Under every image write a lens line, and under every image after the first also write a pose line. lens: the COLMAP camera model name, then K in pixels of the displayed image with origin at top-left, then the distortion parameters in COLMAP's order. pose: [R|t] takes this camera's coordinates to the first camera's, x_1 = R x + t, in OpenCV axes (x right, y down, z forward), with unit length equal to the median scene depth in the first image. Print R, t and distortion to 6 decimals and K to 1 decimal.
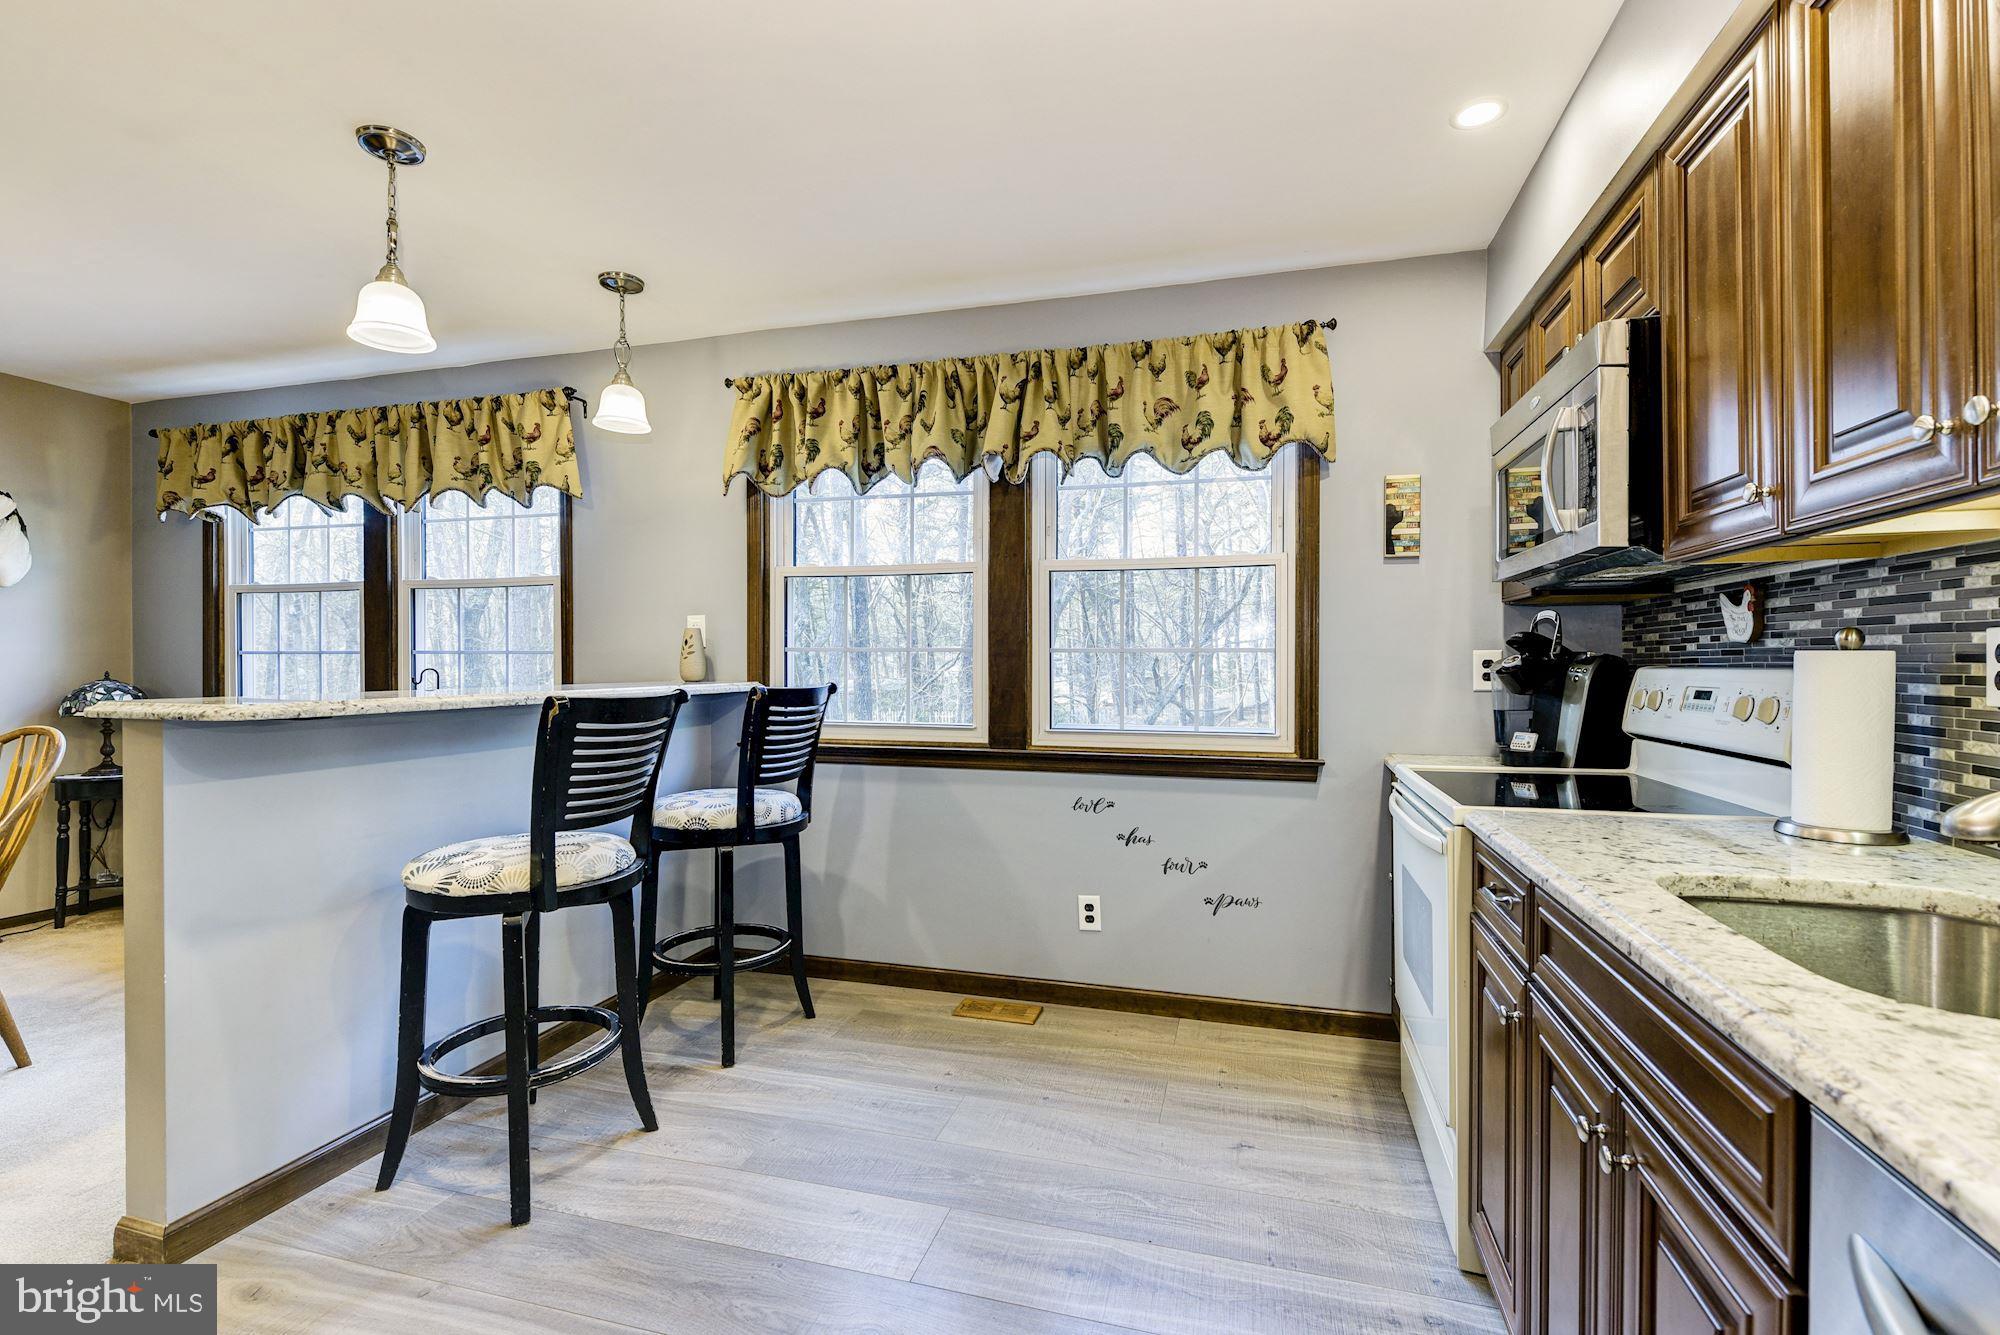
lens RADIAL K [[880.5, 0, 1000.0], [0, 880.5, 667.5], [0, 0, 1]] dist [0.008321, -0.006422]
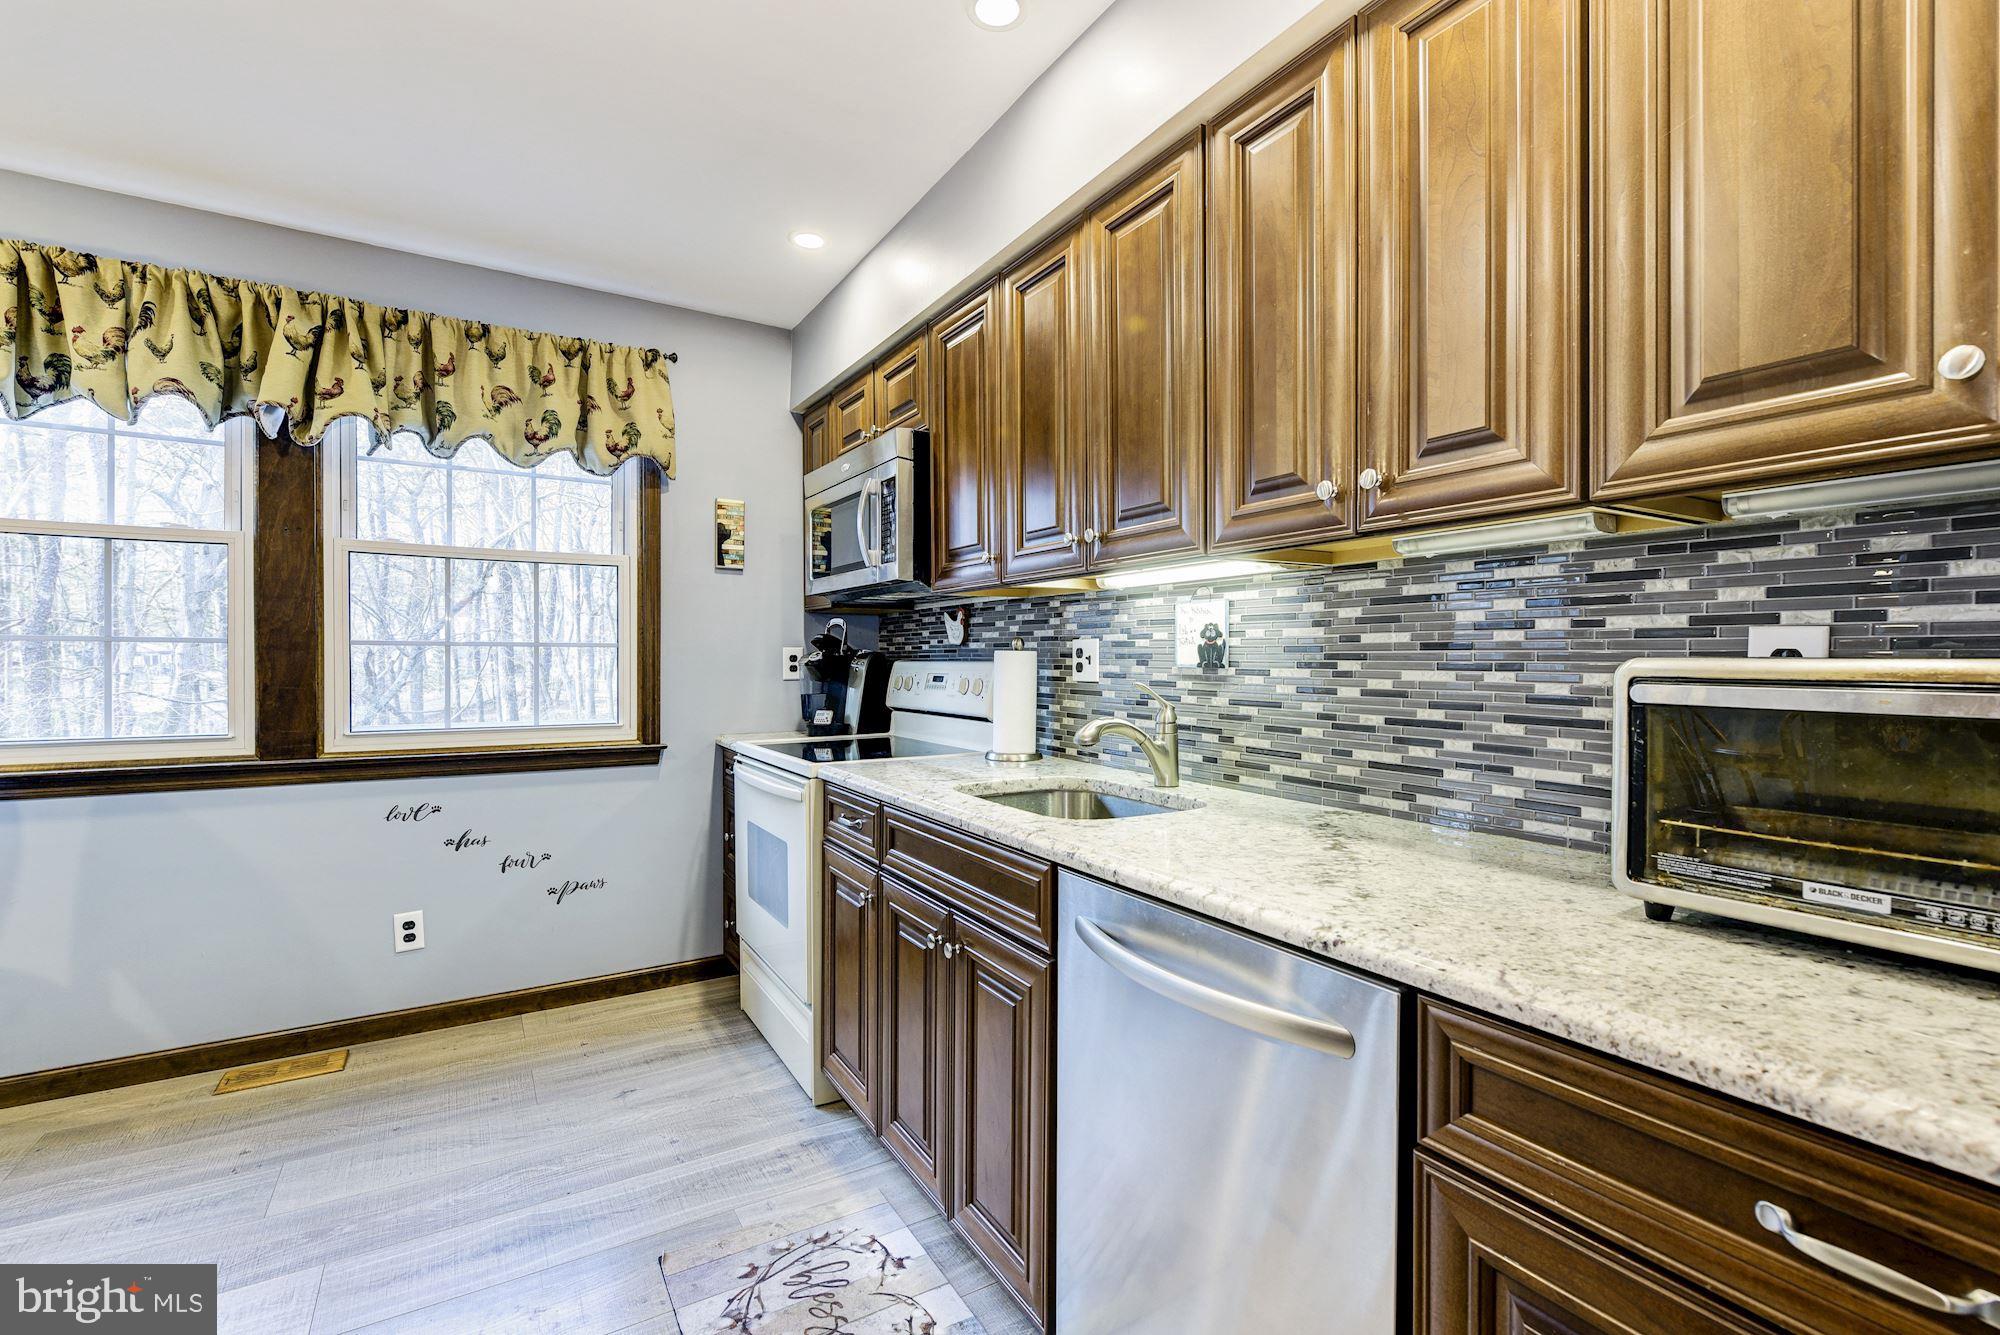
lens RADIAL K [[880.5, 0, 1000.0], [0, 880.5, 667.5], [0, 0, 1]] dist [0.008321, -0.006422]
pose [[0.681745, -0.006533, 0.731560, -0.166082], [0.002092, 0.999973, 0.006981, 0.000763], [-0.731587, -0.003229, 0.681741, -0.077684]]
